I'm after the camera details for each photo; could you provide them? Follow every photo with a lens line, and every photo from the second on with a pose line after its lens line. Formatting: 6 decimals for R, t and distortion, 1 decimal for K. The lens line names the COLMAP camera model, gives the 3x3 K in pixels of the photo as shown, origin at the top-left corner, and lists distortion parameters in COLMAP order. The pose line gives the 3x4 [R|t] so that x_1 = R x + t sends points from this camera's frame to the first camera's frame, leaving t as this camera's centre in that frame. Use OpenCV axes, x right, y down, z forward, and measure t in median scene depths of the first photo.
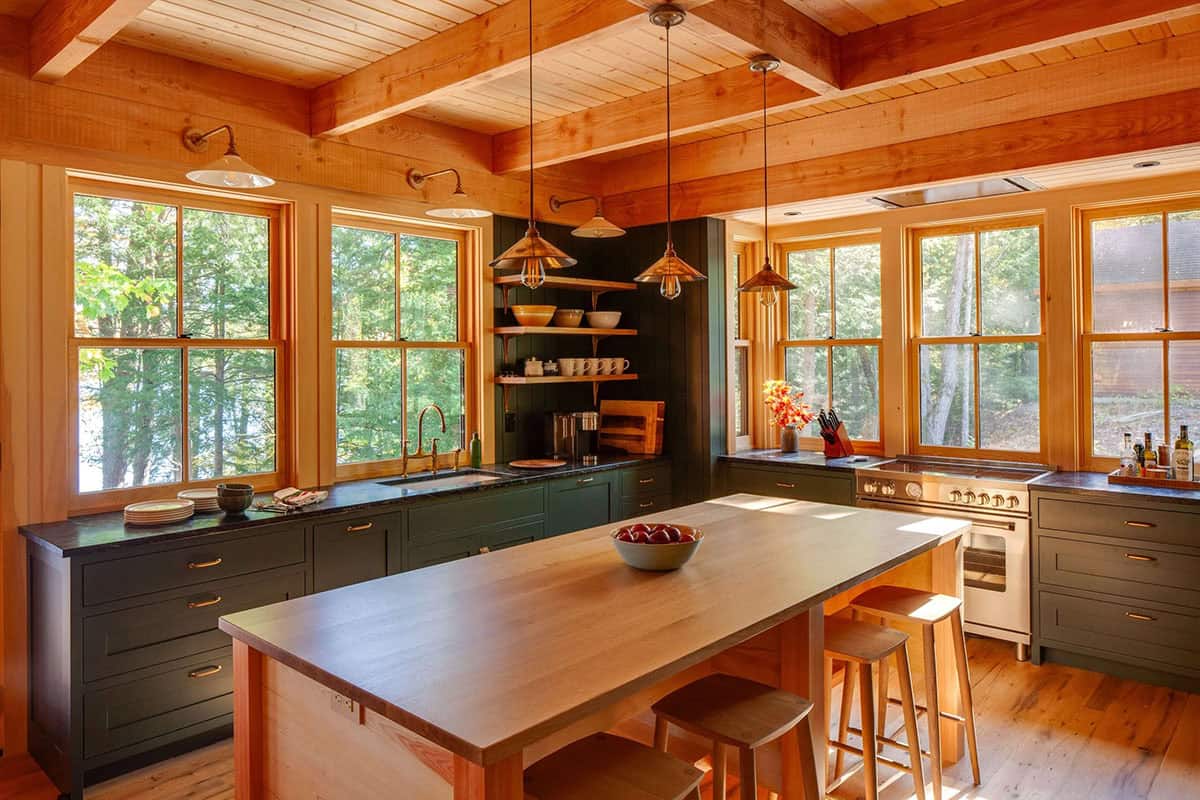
lens RADIAL K [[811.3, 0, 597.8], [0, 811.3, 353.5], [0, 0, 1]] dist [-0.010886, -0.000868]
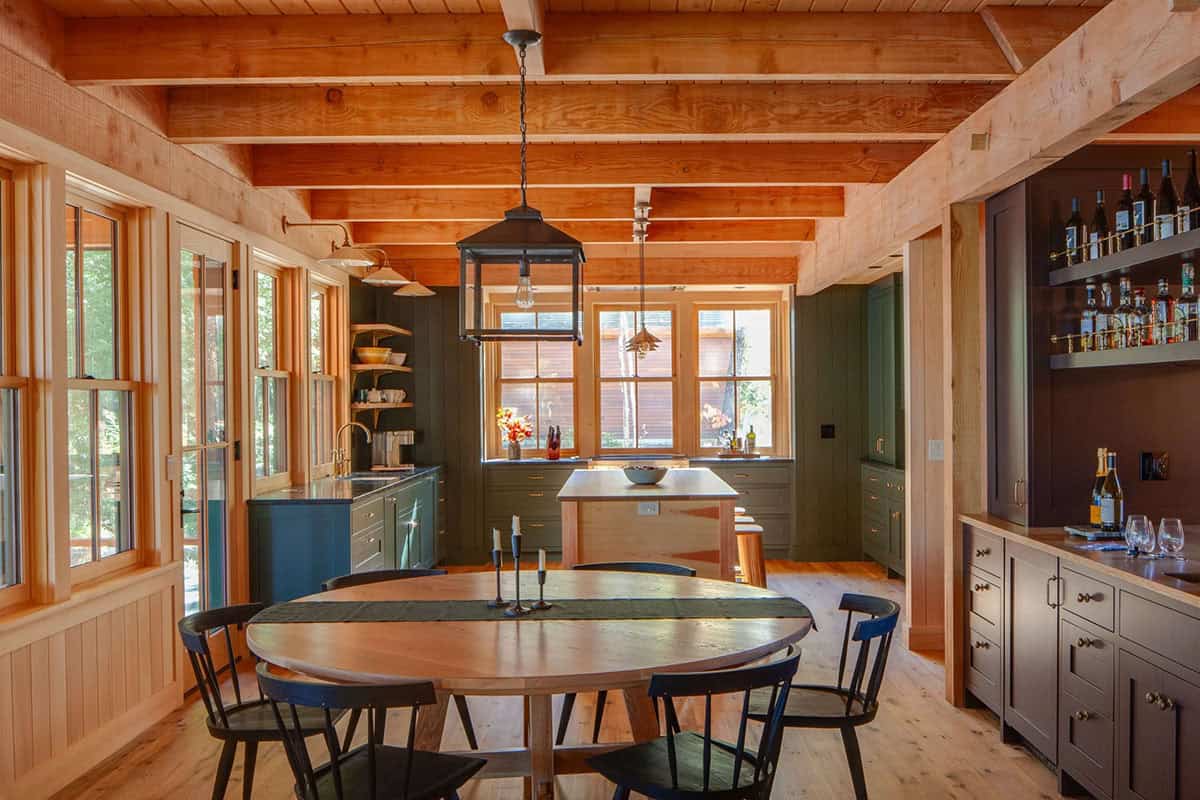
lens RADIAL K [[811.3, 0, 597.8], [0, 811.3, 353.5], [0, 0, 1]] dist [-0.010886, -0.000868]
pose [[0.749271, 0.039776, 0.661068, -0.653075], [-0.001639, 0.998303, -0.058210, 0.024518], [-0.662261, 0.042532, 0.748065, -0.164321]]
